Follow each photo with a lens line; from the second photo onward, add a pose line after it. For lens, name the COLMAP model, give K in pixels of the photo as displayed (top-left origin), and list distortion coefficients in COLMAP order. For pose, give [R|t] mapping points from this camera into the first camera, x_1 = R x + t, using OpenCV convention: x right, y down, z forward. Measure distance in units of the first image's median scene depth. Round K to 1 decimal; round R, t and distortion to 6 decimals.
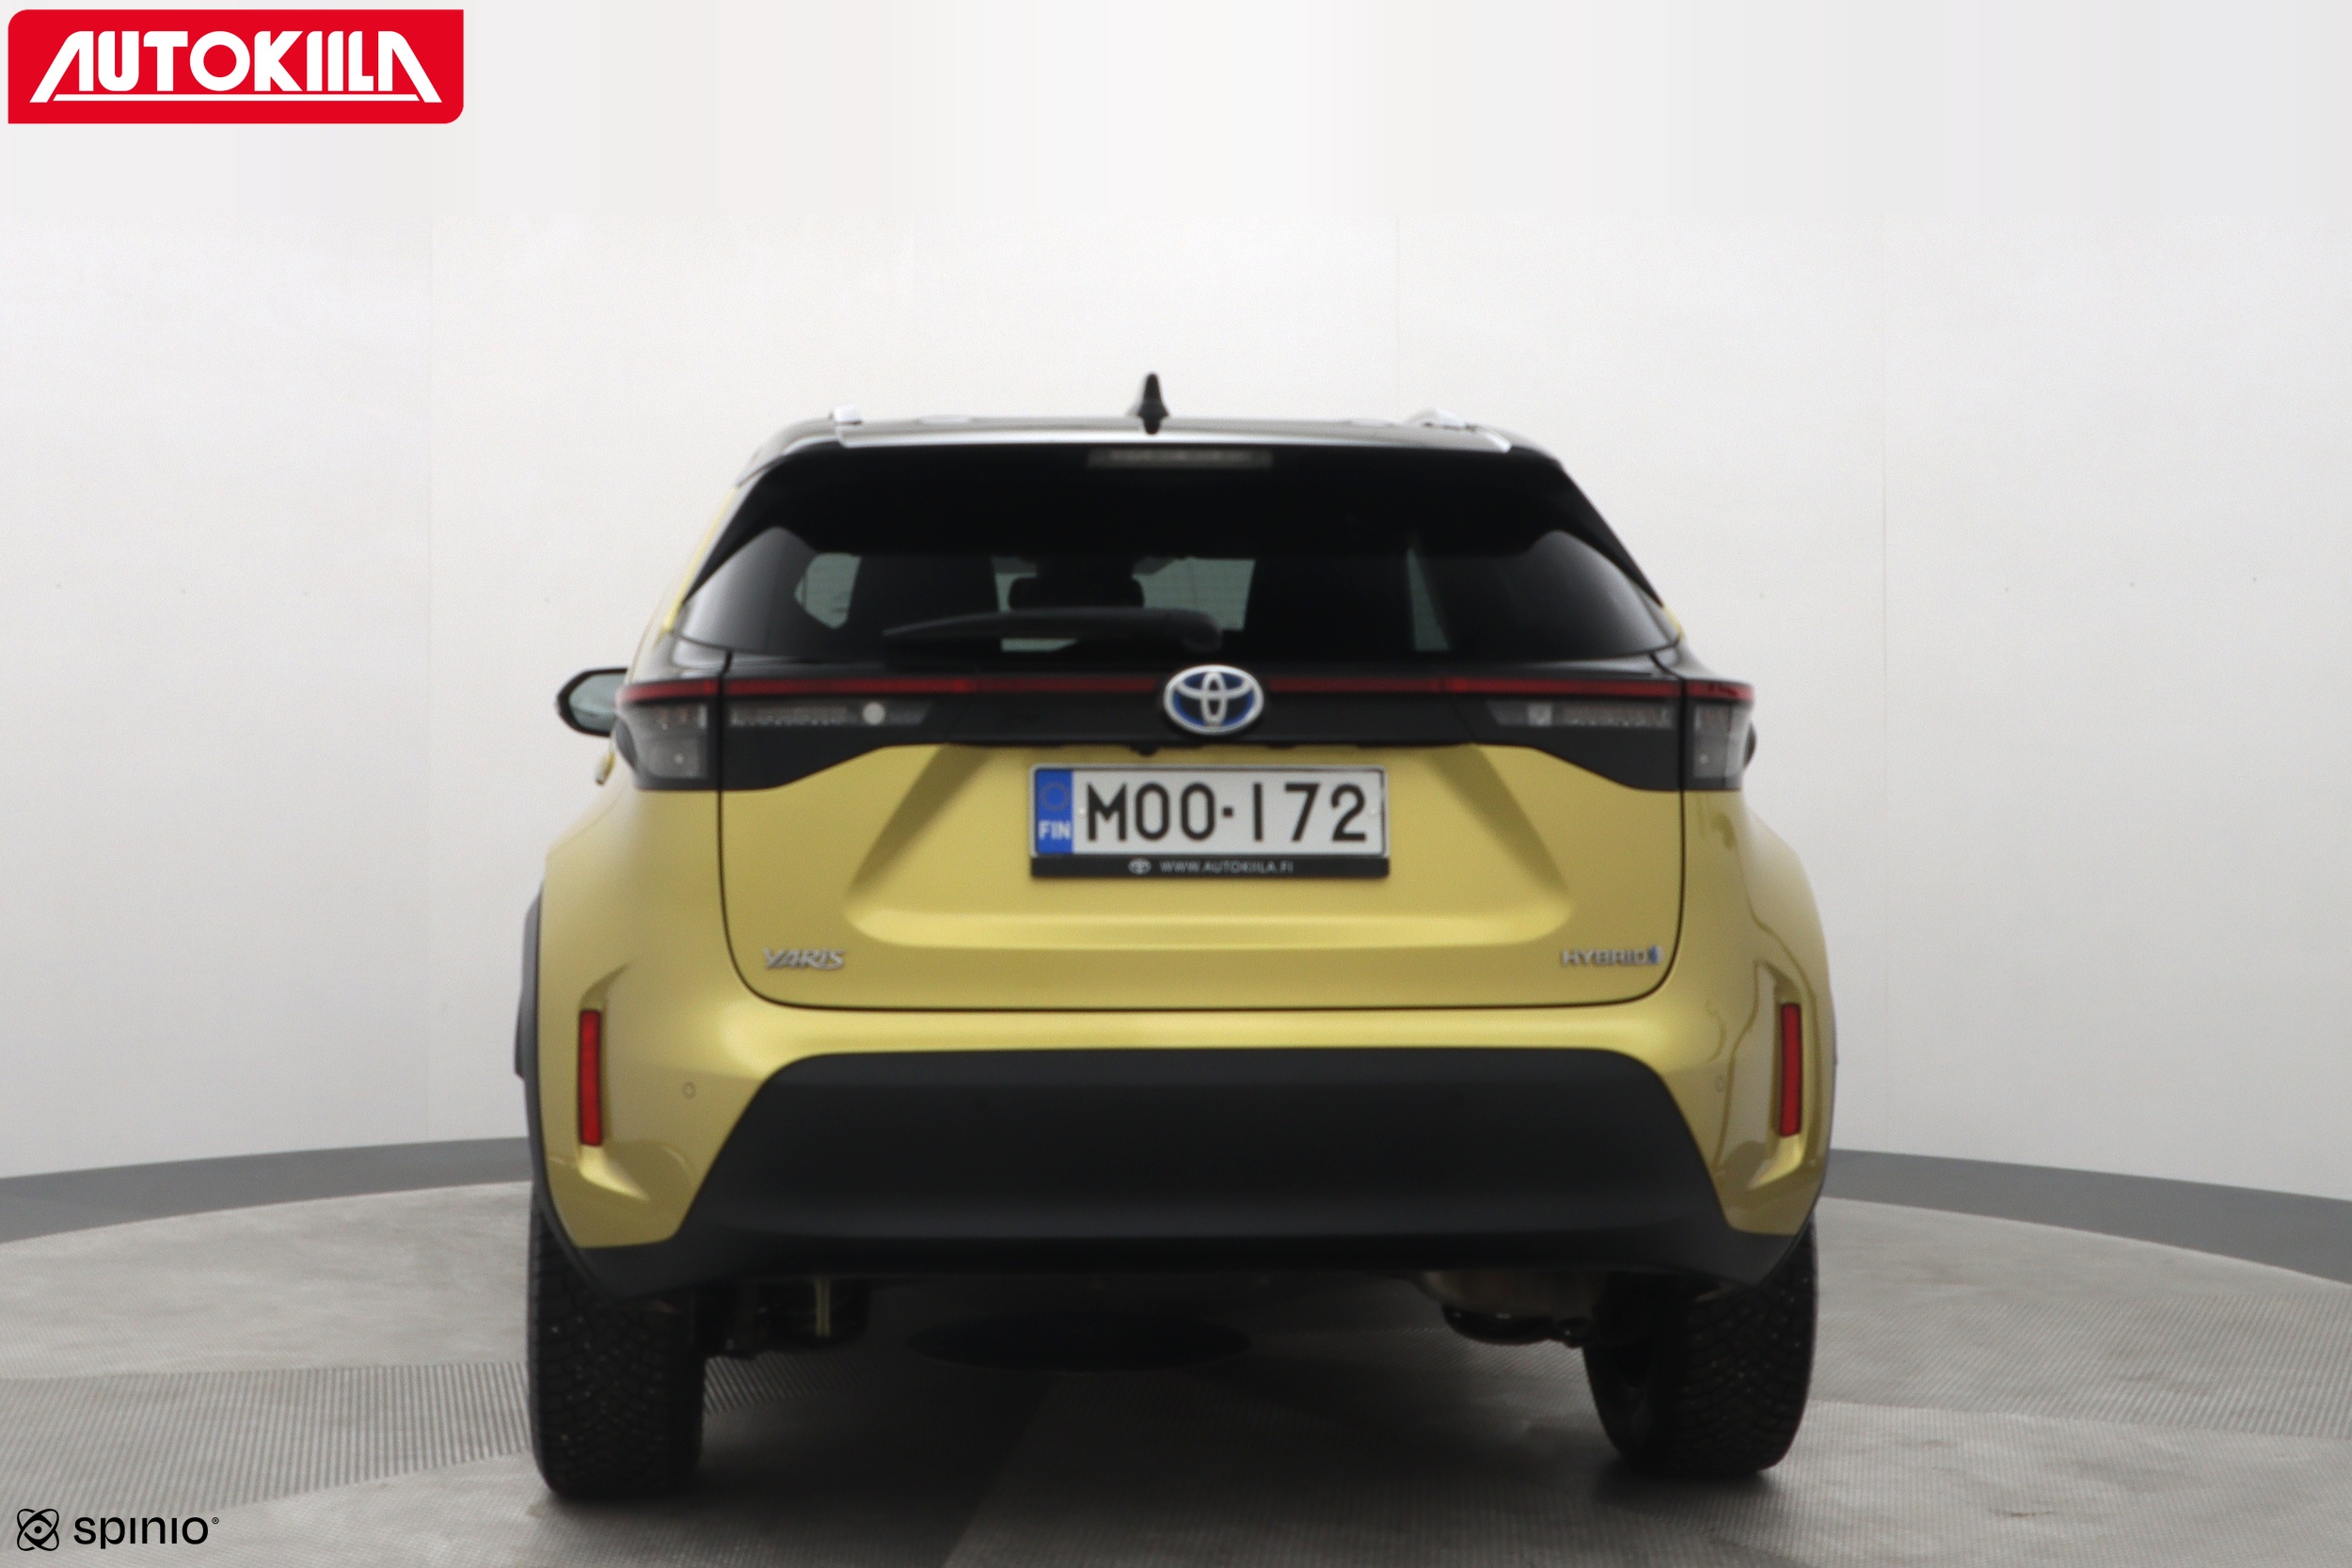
lens RADIAL K [[2338.1, 0, 1175.2], [0, 2338.1, 797.0], [0, 0, 1]] dist [-0.024777, 0.000000]
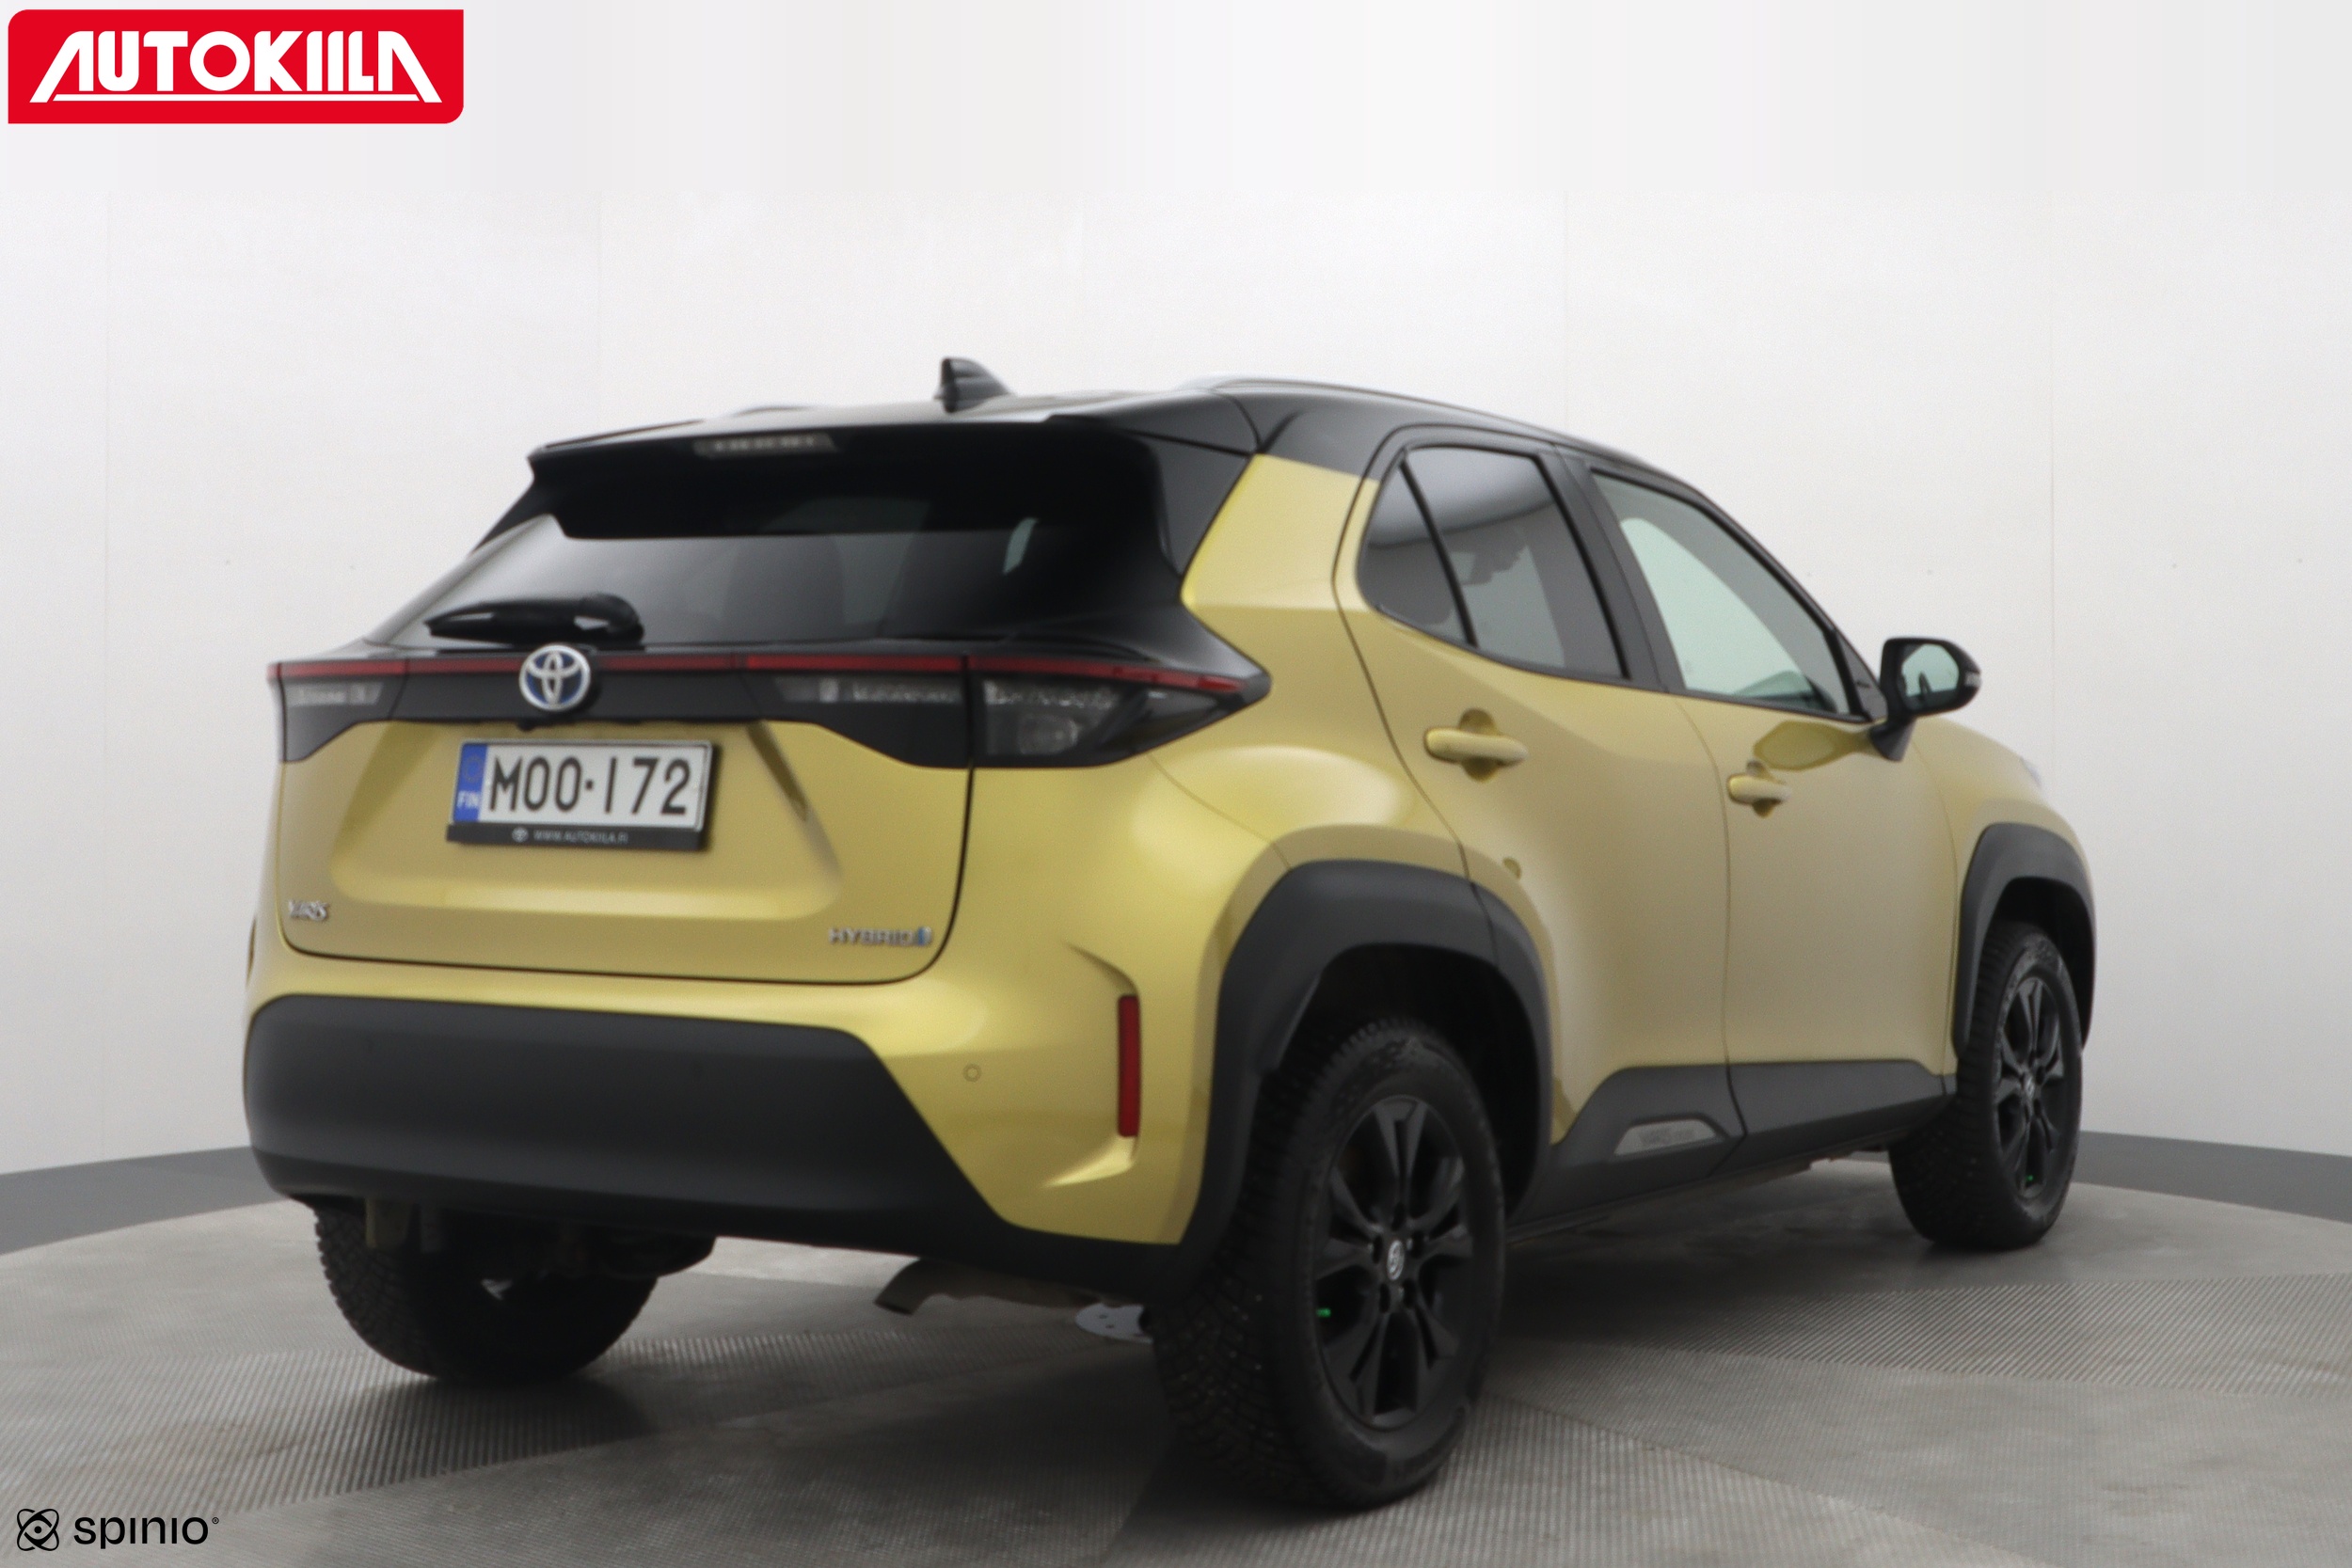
lens RADIAL K [[2427.5, 0, 1177.9], [0, 2427.5, 772.7], [0, 0, 1]] dist [-0.070356, 0.000000]
pose [[0.910941, 0.009471, -0.412429, 0.712707], [-0.010939, 0.999939, -0.001199, -0.000674], [0.412392, 0.005604, 0.910989, 0.119940]]
